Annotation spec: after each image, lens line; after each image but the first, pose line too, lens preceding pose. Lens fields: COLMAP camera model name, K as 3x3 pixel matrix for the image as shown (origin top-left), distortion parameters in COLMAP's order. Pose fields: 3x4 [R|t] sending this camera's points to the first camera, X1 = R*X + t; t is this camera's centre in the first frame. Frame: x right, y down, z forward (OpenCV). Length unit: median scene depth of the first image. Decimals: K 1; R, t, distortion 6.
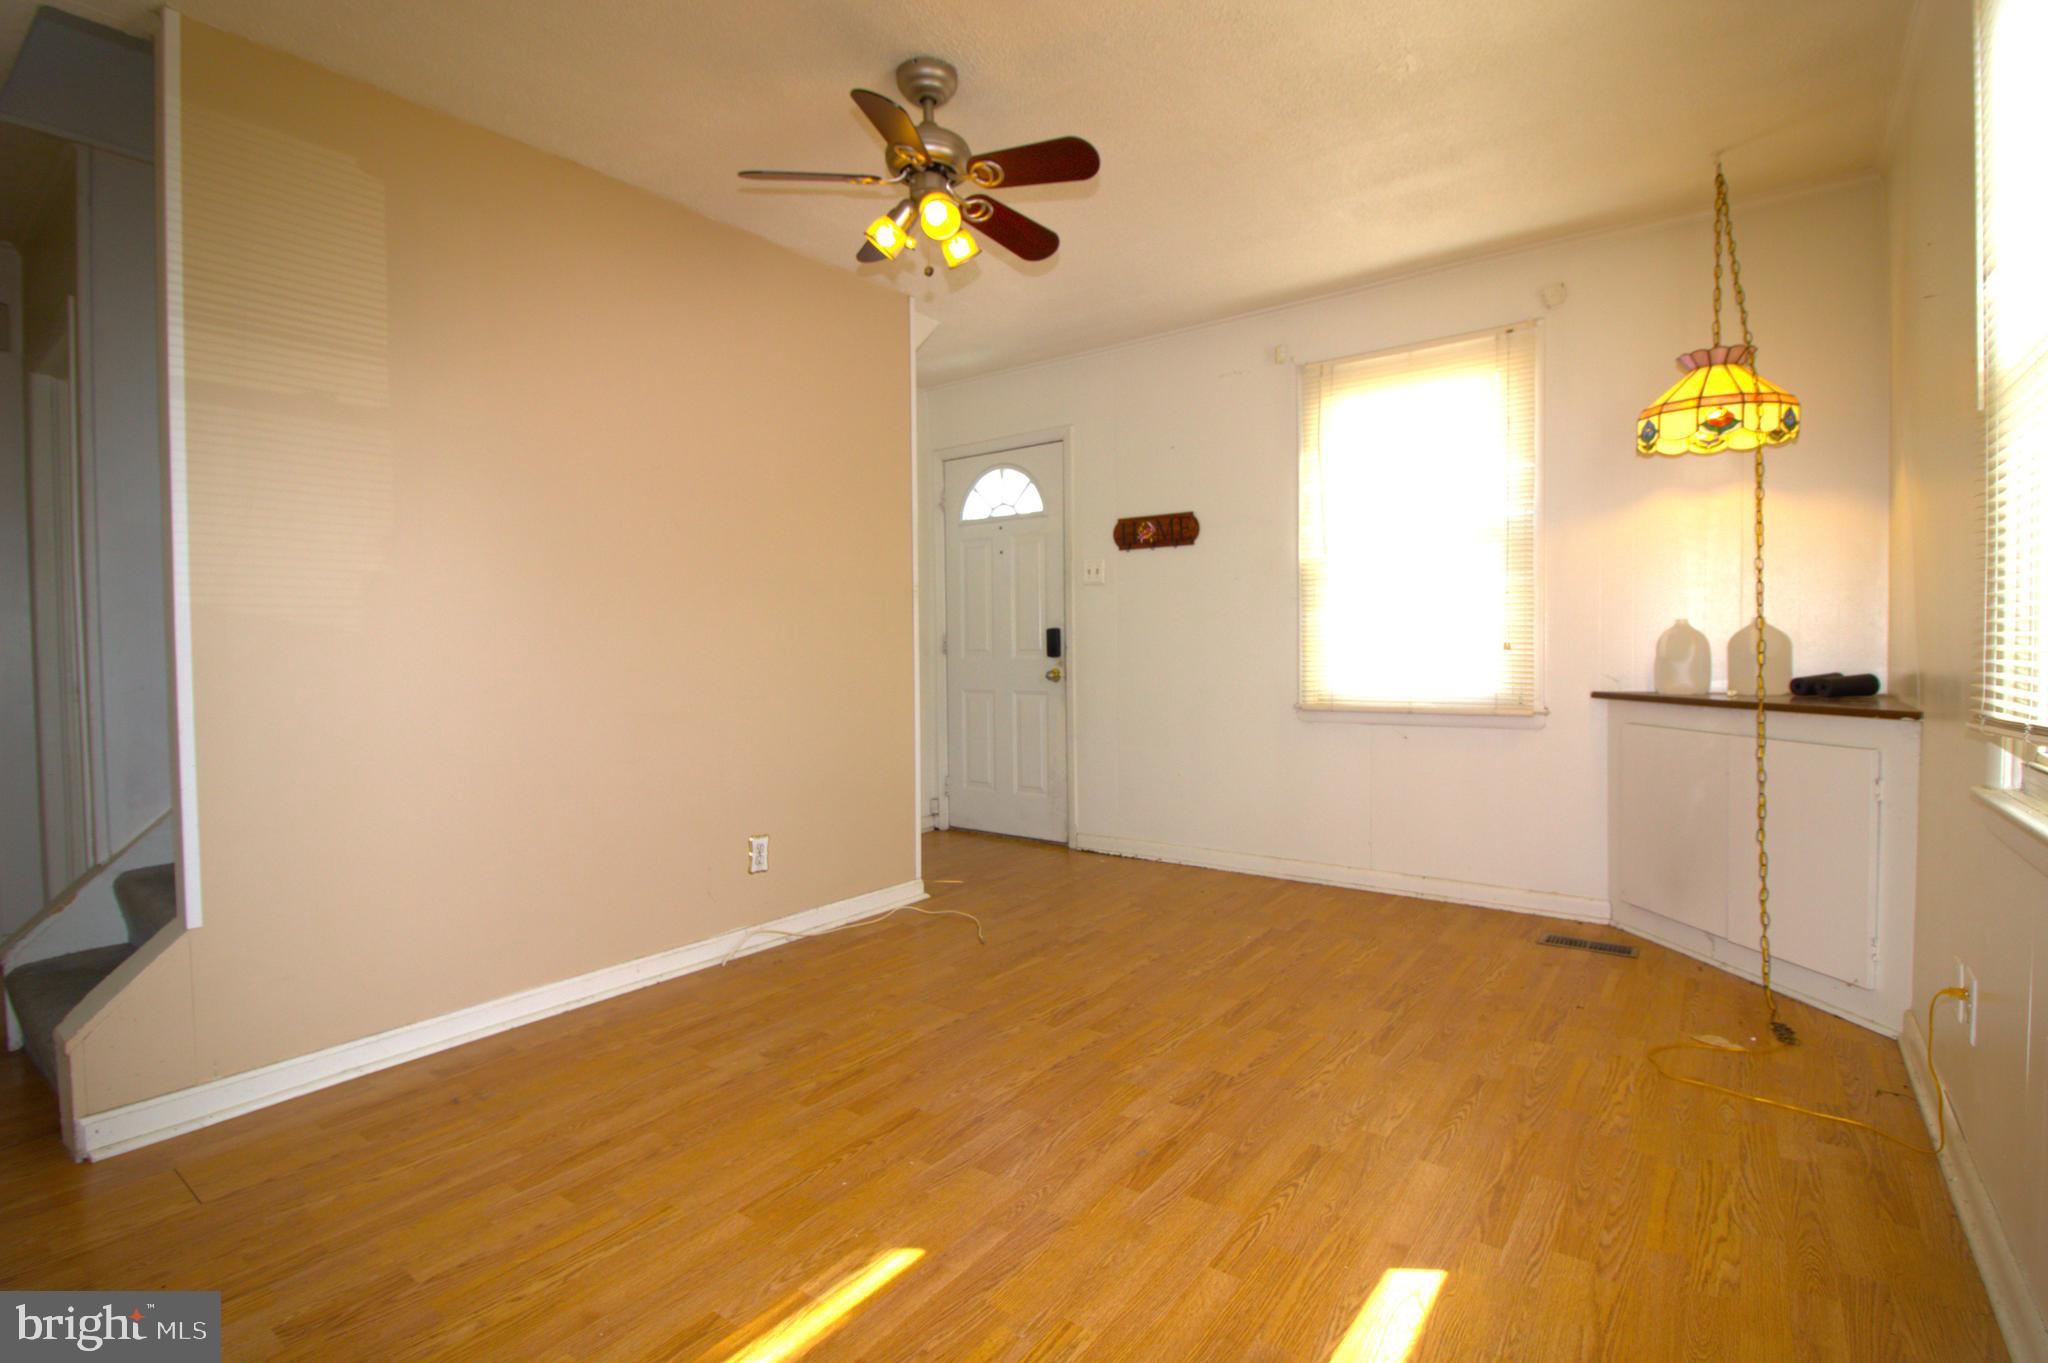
lens RADIAL K [[948.5, 0, 1025.5], [0, 948.5, 673.2], [0, 0, 1]] dist [0.003511, 0.000123]
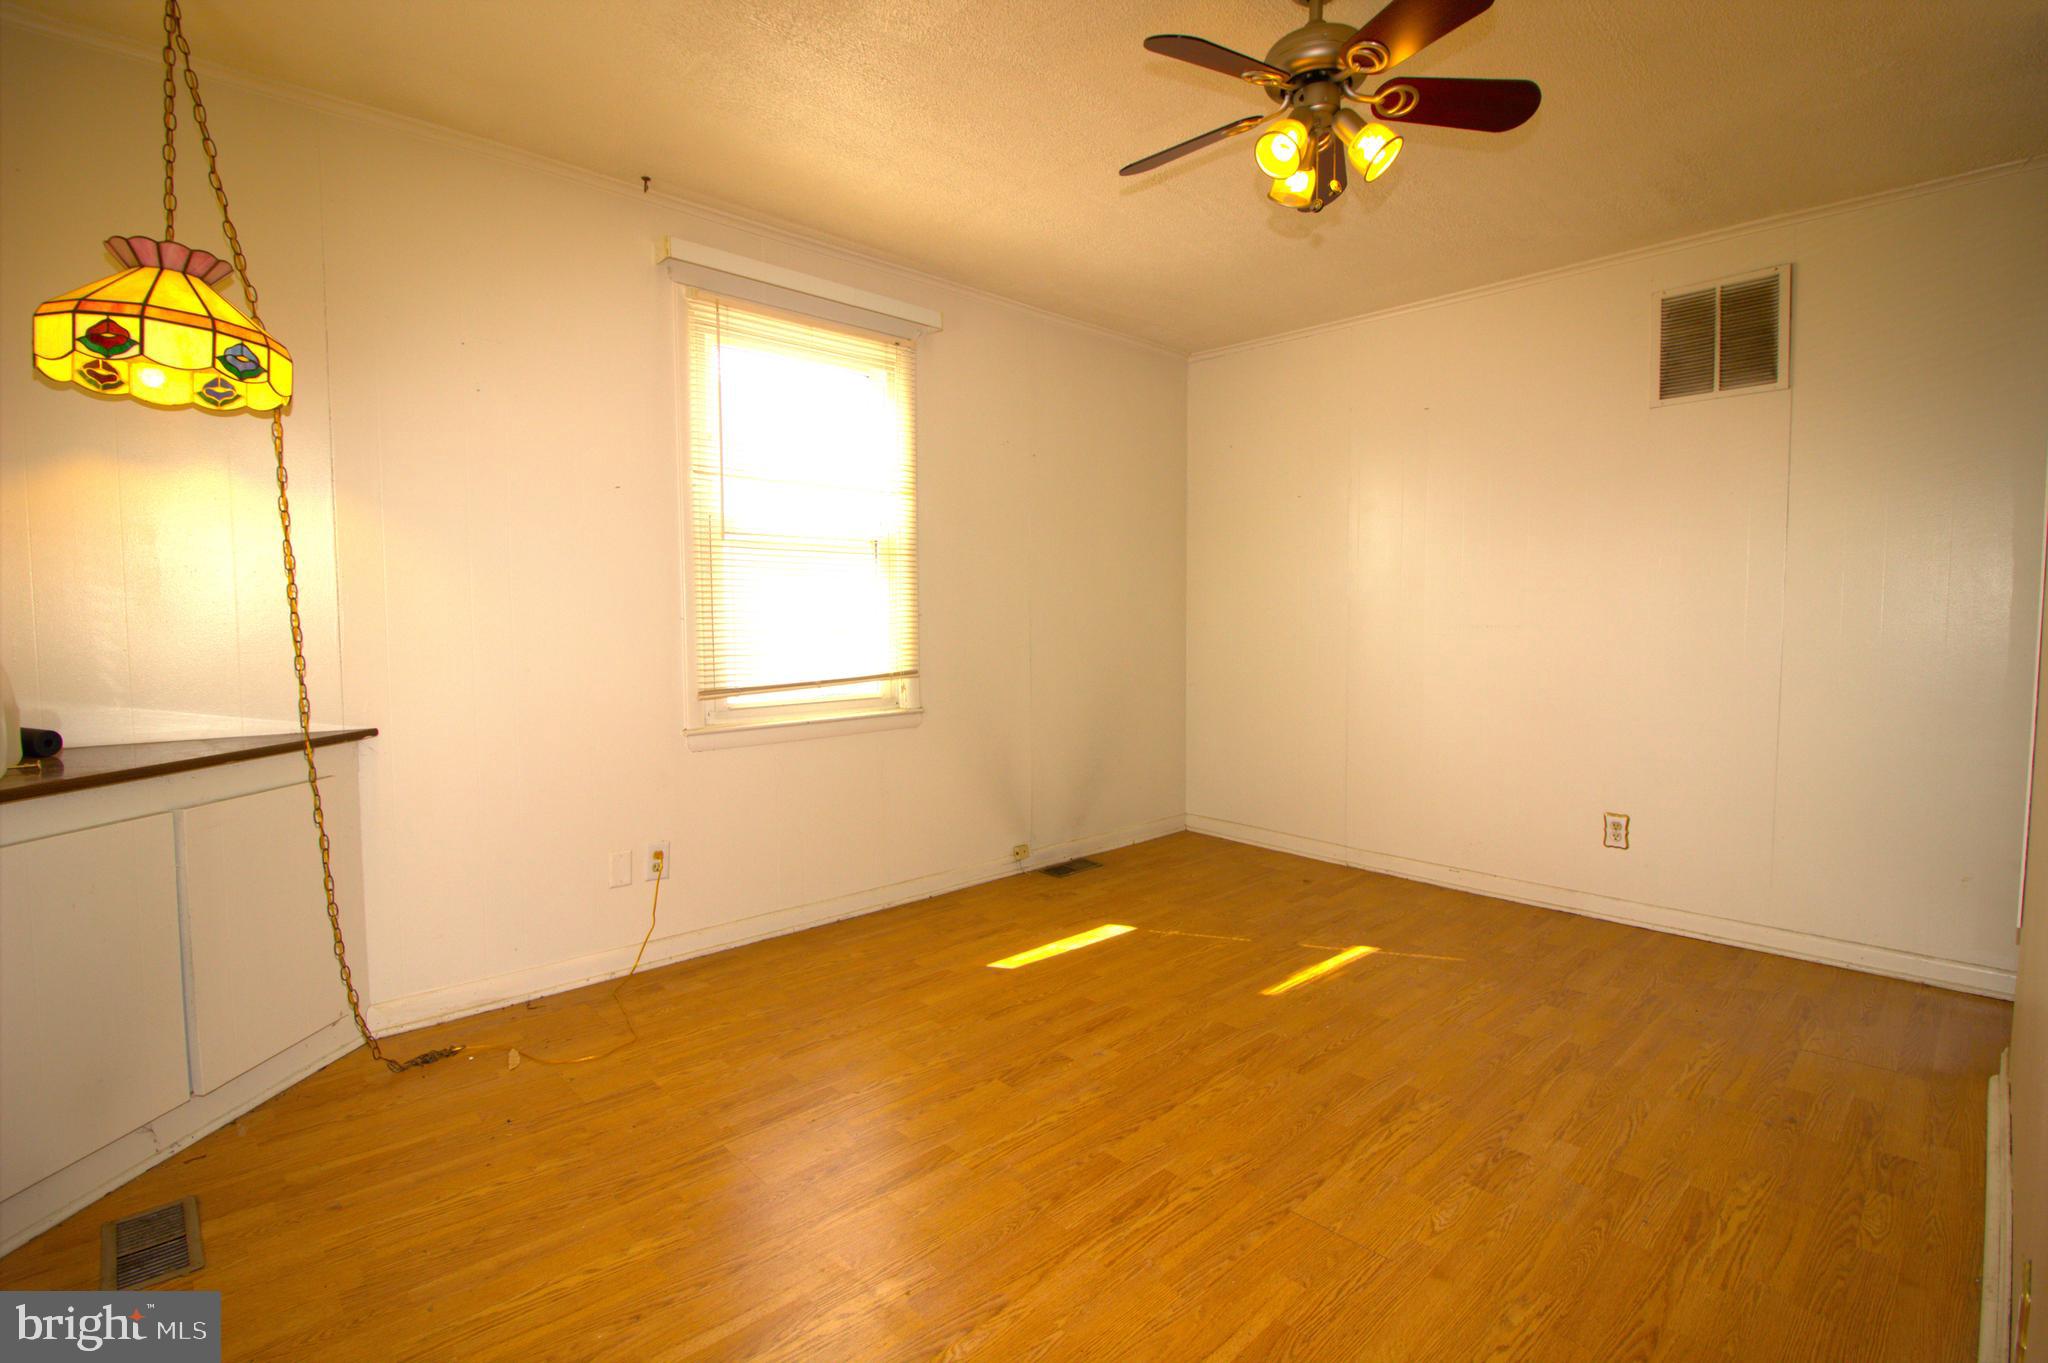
lens RADIAL K [[948.5, 0, 1037.2], [0, 948.5, 677.7], [0, 0, 1]] dist [0.003511, 0.000123]
pose [[-0.987299, 0.003161, 0.158841, 0.011756], [0.017202, 0.996051, 0.087101, -0.101861], [-0.157939, 0.088727, -0.983455, 1.991191]]
